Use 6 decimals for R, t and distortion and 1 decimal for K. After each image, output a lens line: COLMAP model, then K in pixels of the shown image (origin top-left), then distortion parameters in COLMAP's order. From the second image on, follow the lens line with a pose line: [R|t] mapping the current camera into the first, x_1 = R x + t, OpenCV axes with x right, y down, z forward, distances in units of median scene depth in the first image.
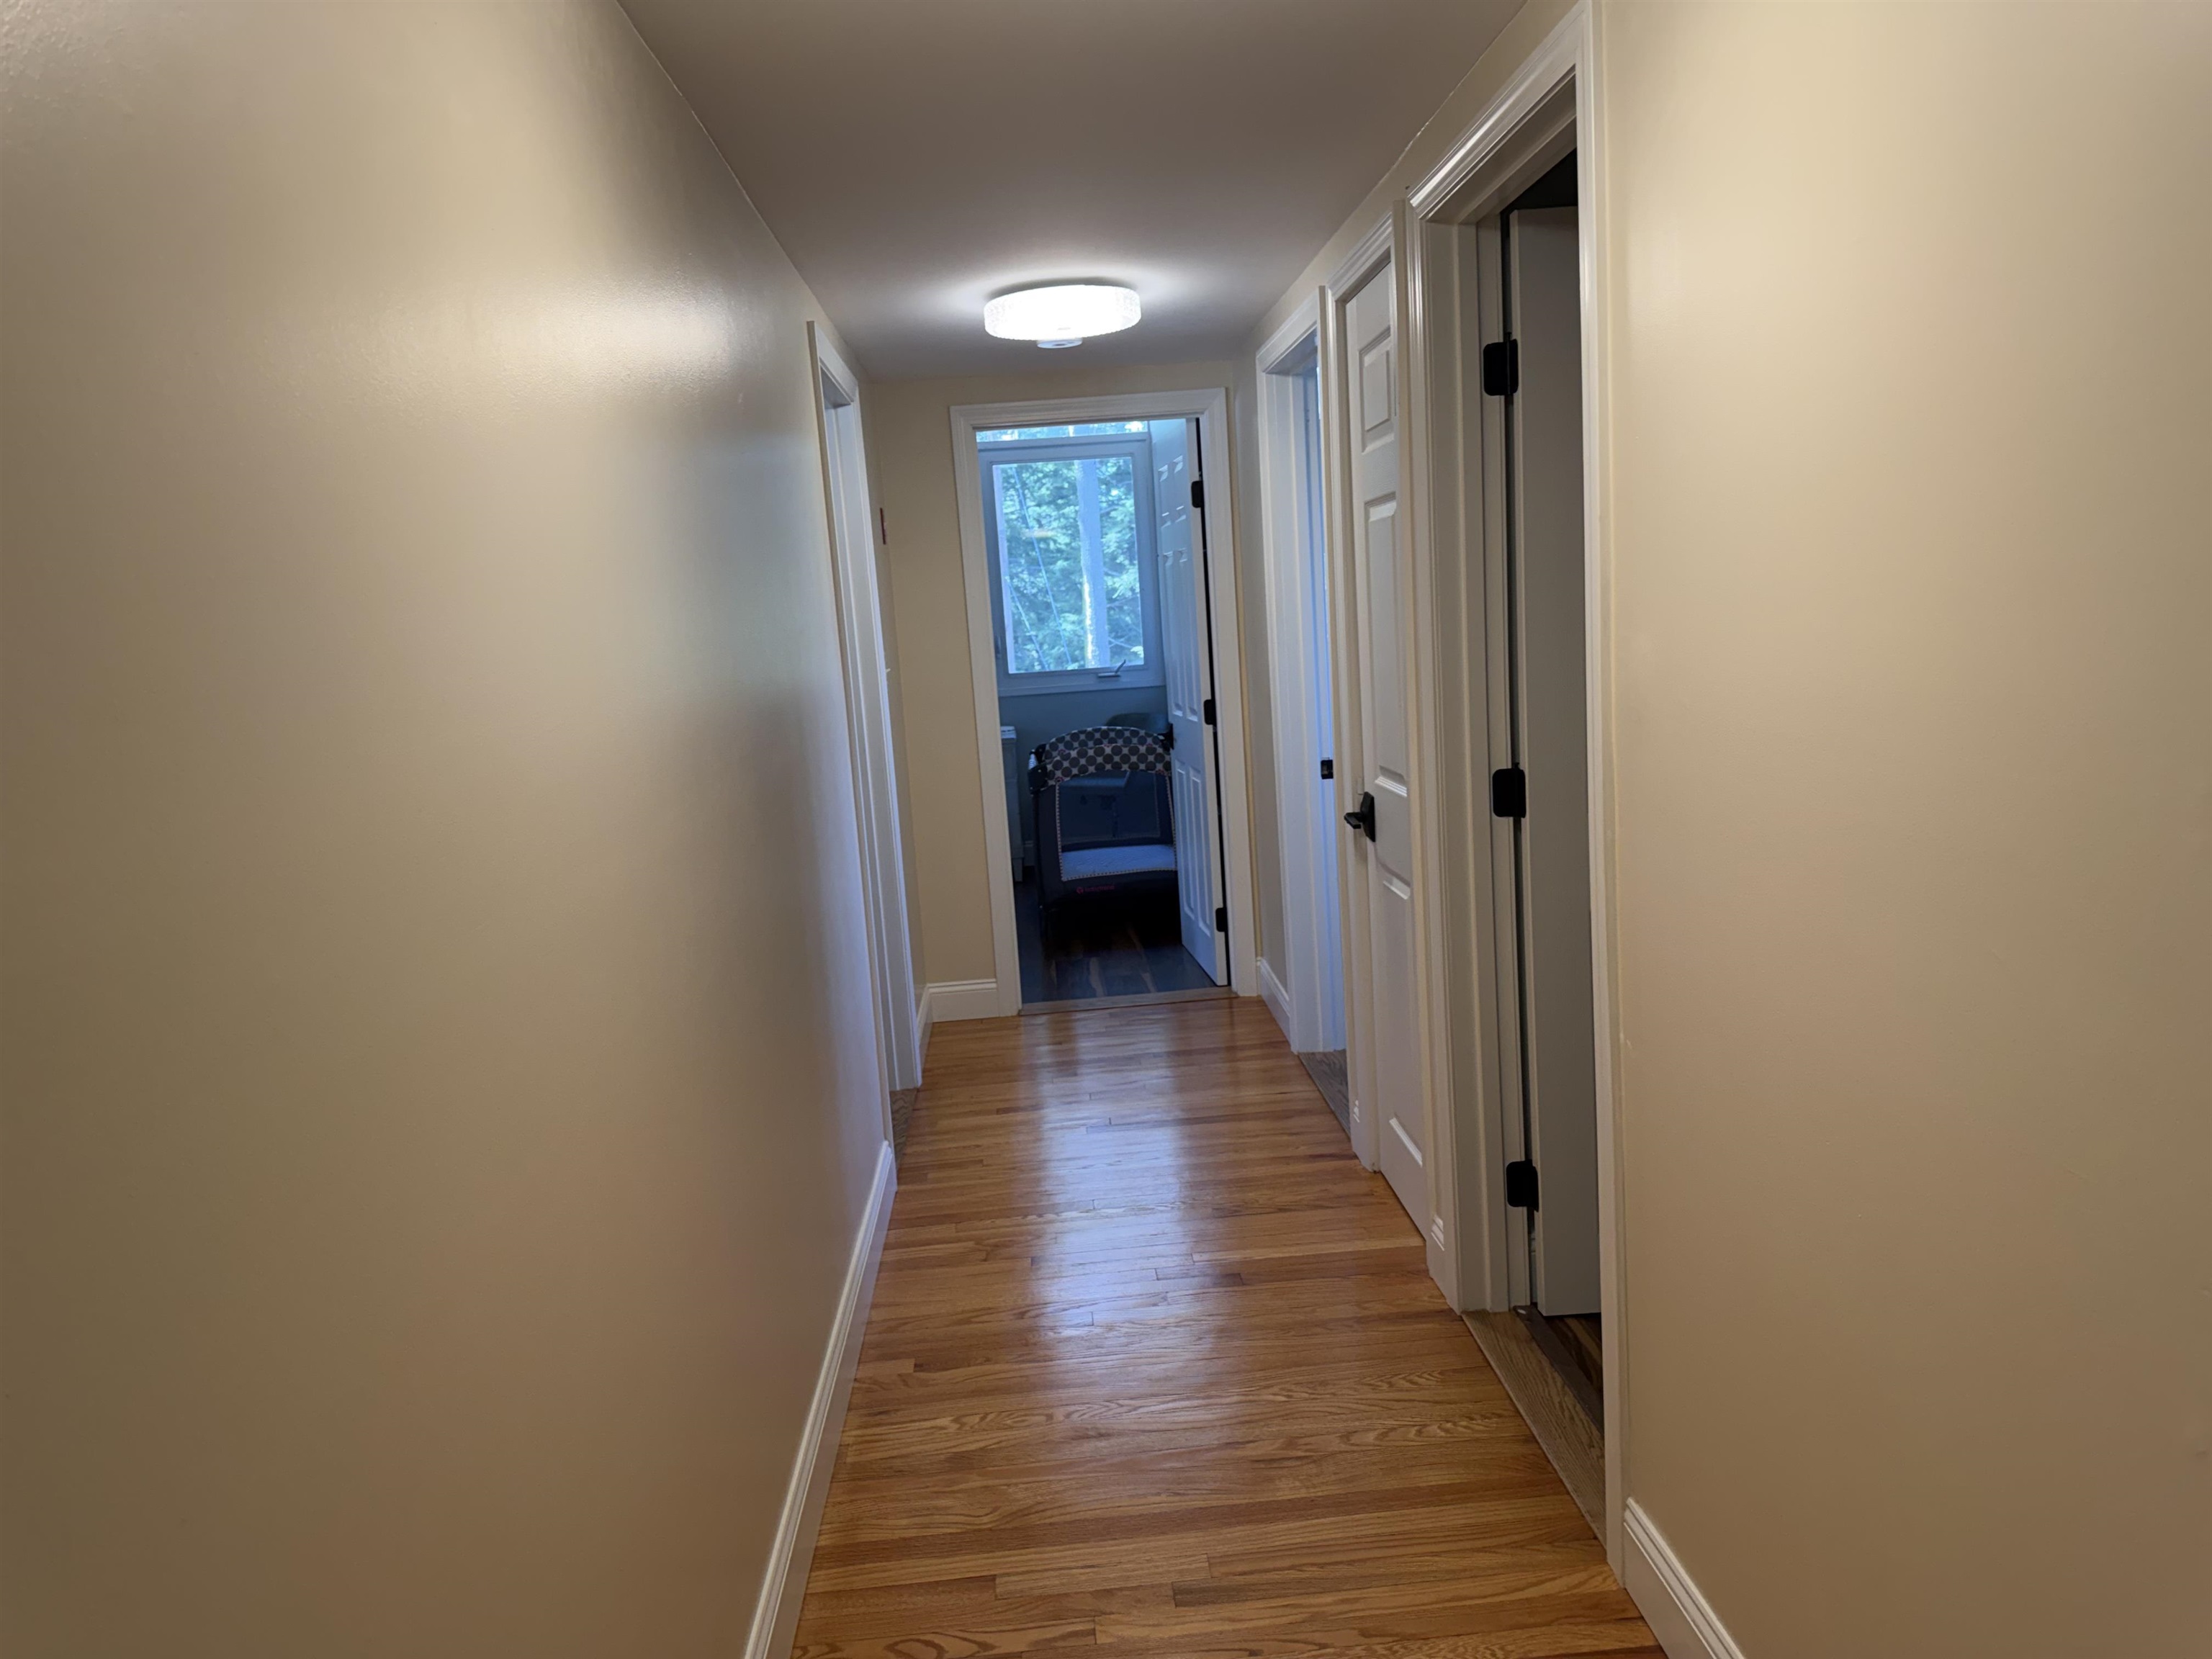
lens RADIAL K [[1536.1, 0, 1097.3], [0, 1536.1, 834.8], [0, 0, 1]] dist [0.151764, -0.260643]
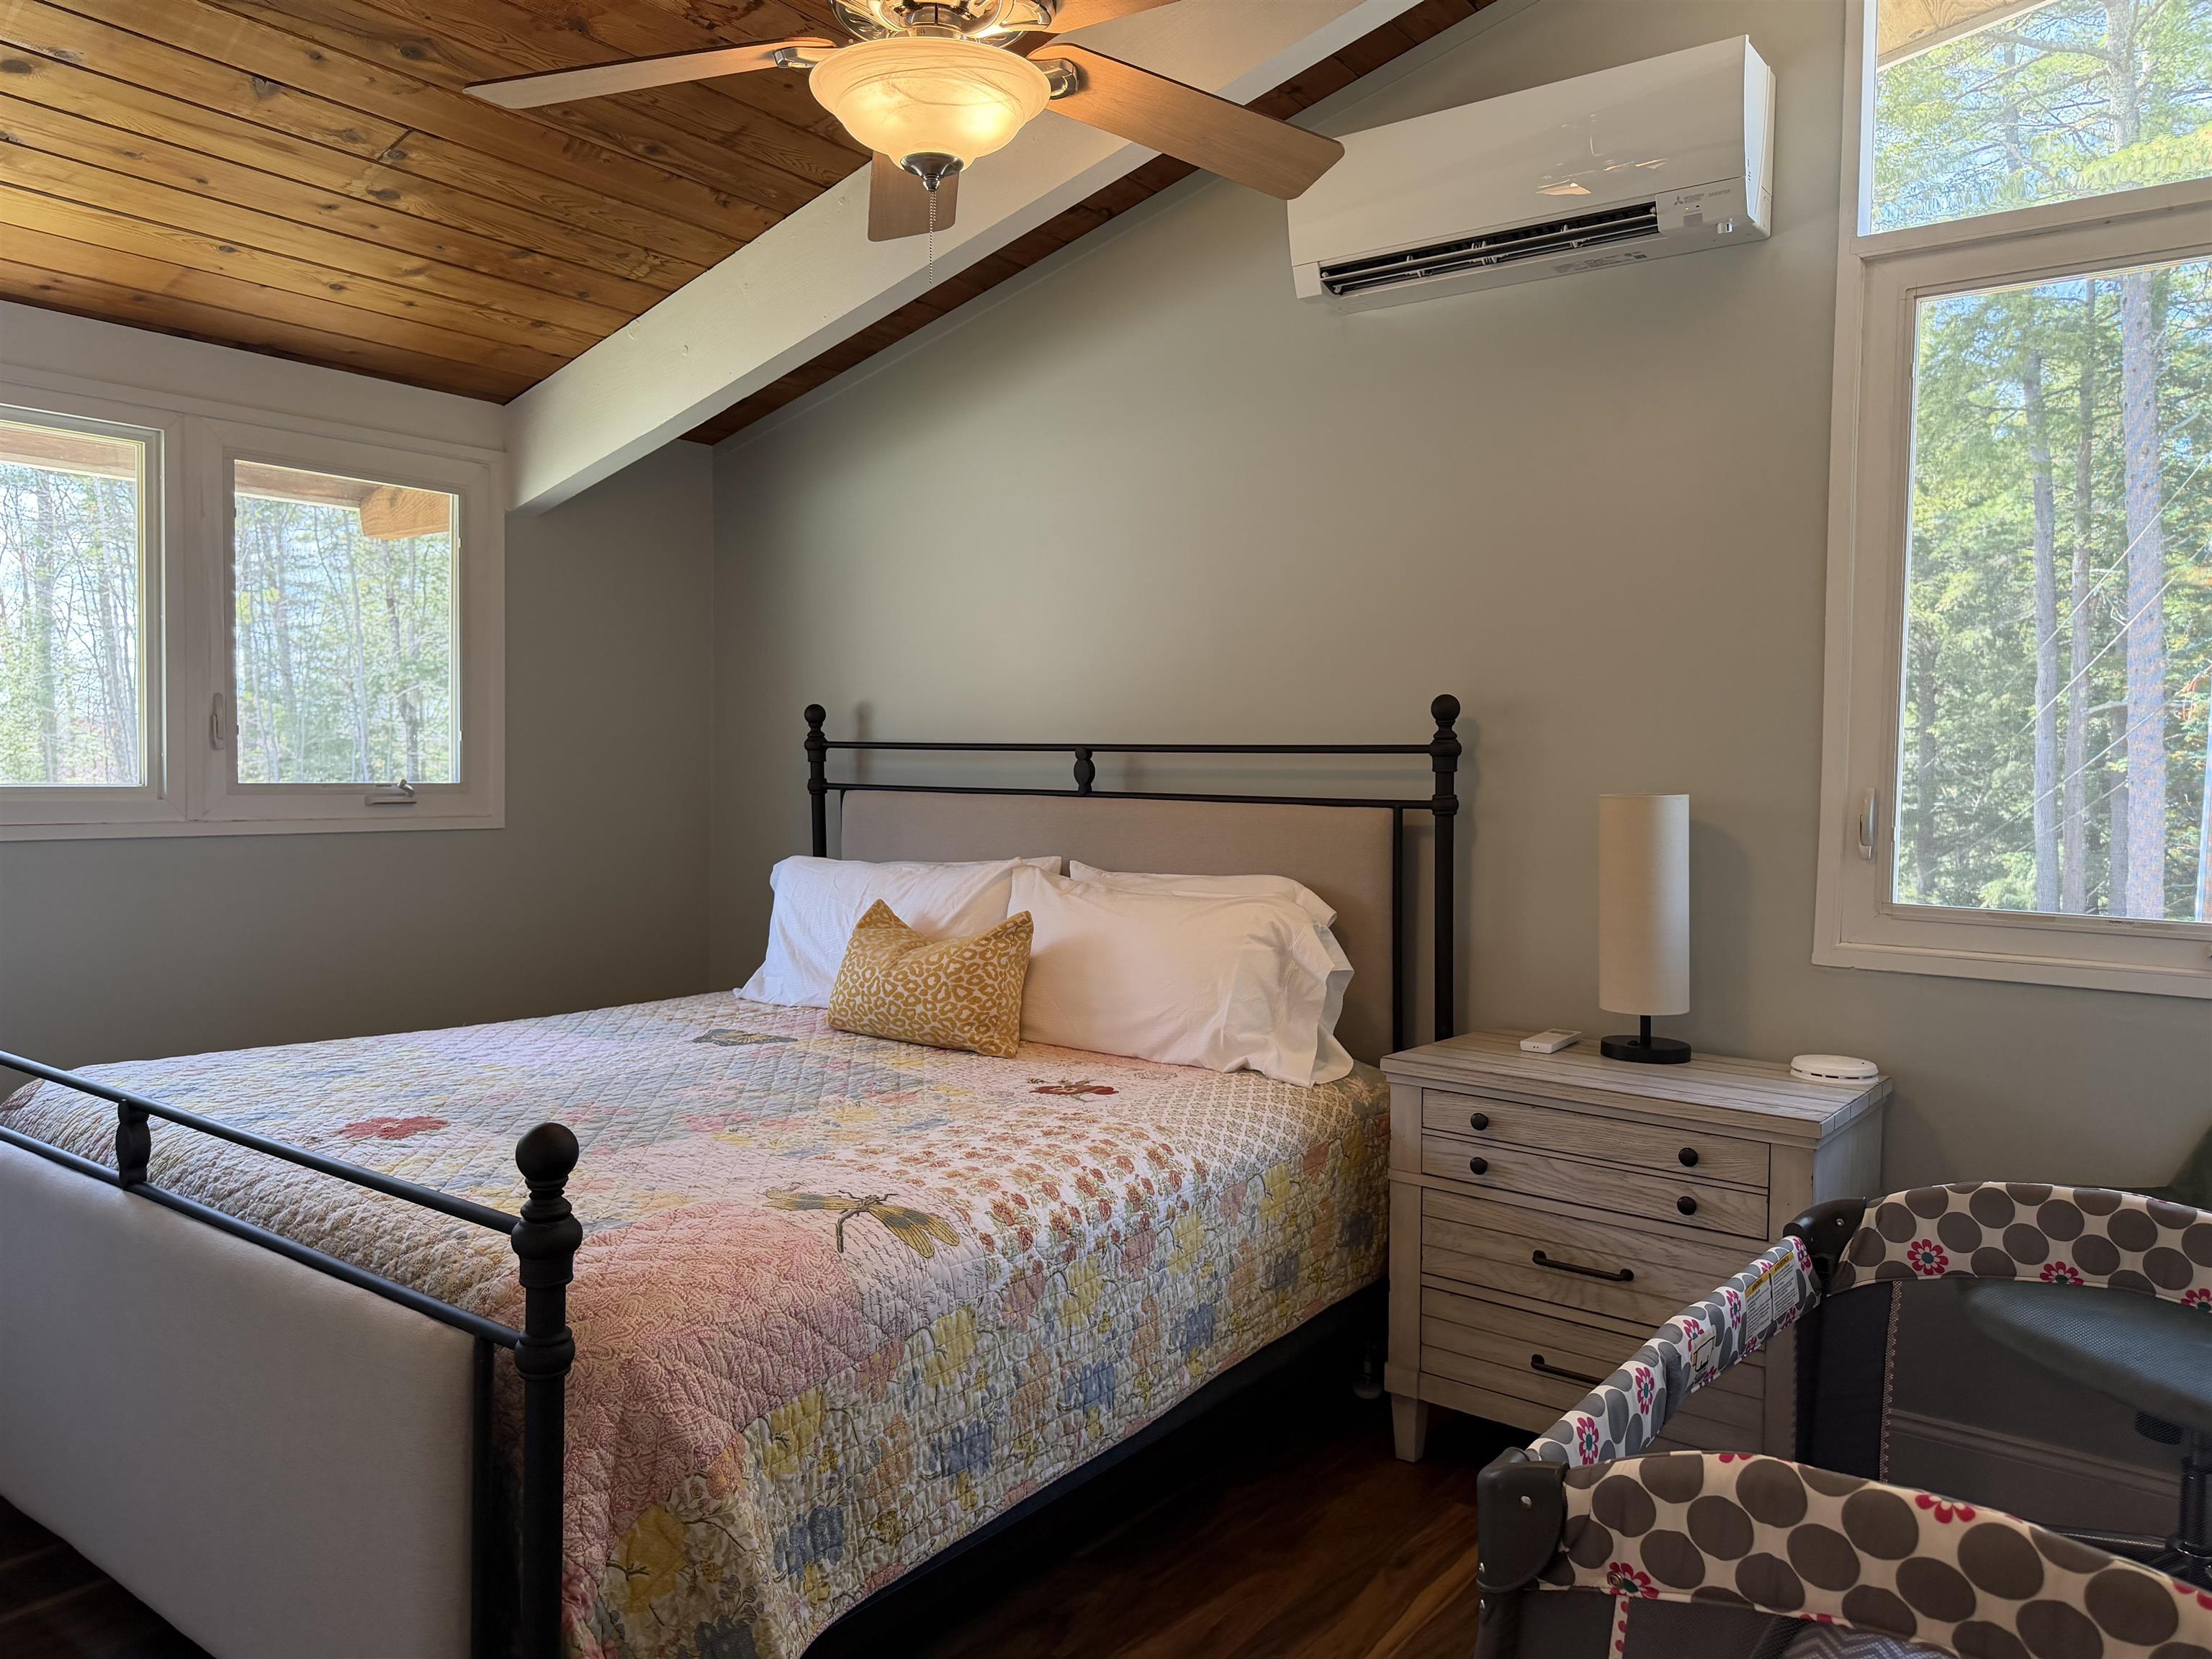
lens RADIAL K [[1569.3, 0, 1121.7], [0, 1569.3, 830.9], [0, 0, 1]] dist [0.149157, -0.177747]
pose [[0.777092, 0.109783, -0.619738, 0.028293], [-0.162652, 0.986250, -0.029242, -0.082877], [0.608007, 0.123525, 0.784264, 0.617039]]
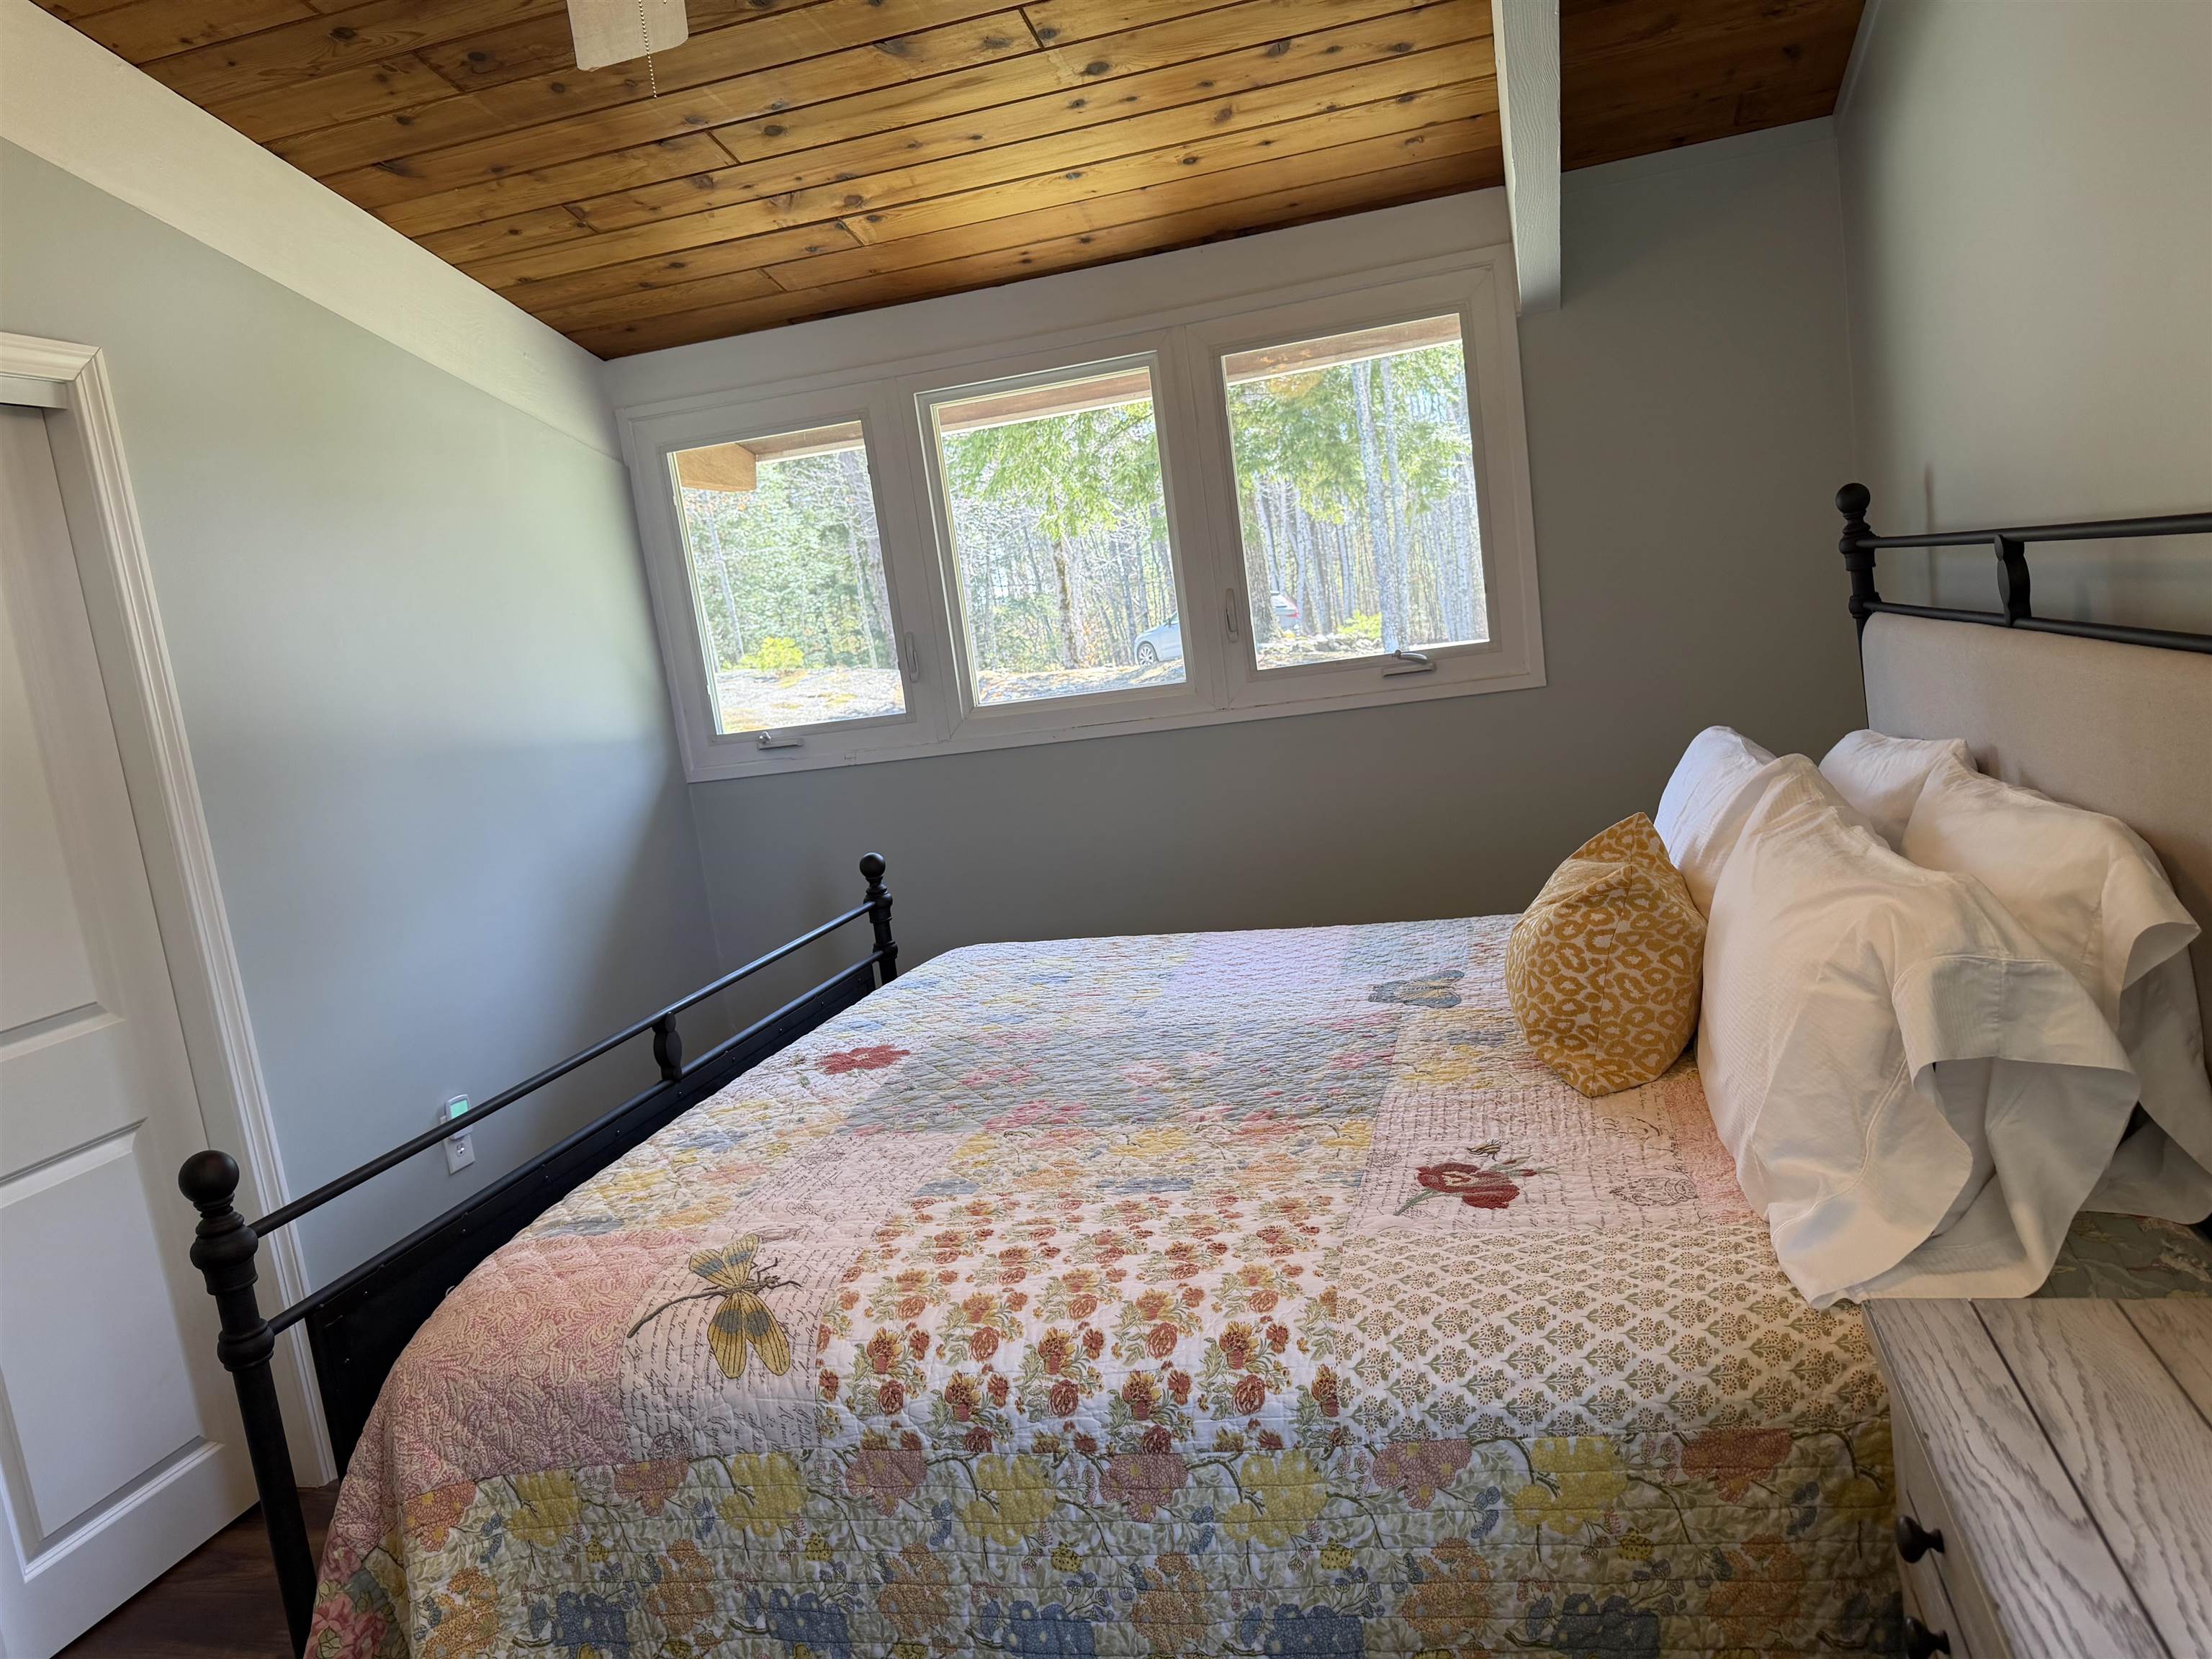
lens RADIAL K [[1563.4, 0, 1139.4], [0, 1563.4, 860.9], [0, 0, 1]] dist [0.114840, -0.218745]
pose [[-0.271907, 0.252273, -0.928668, 0.012369], [0.004741, 0.965367, 0.260854, -0.134391], [0.962312, 0.066525, -0.263686, 0.903340]]
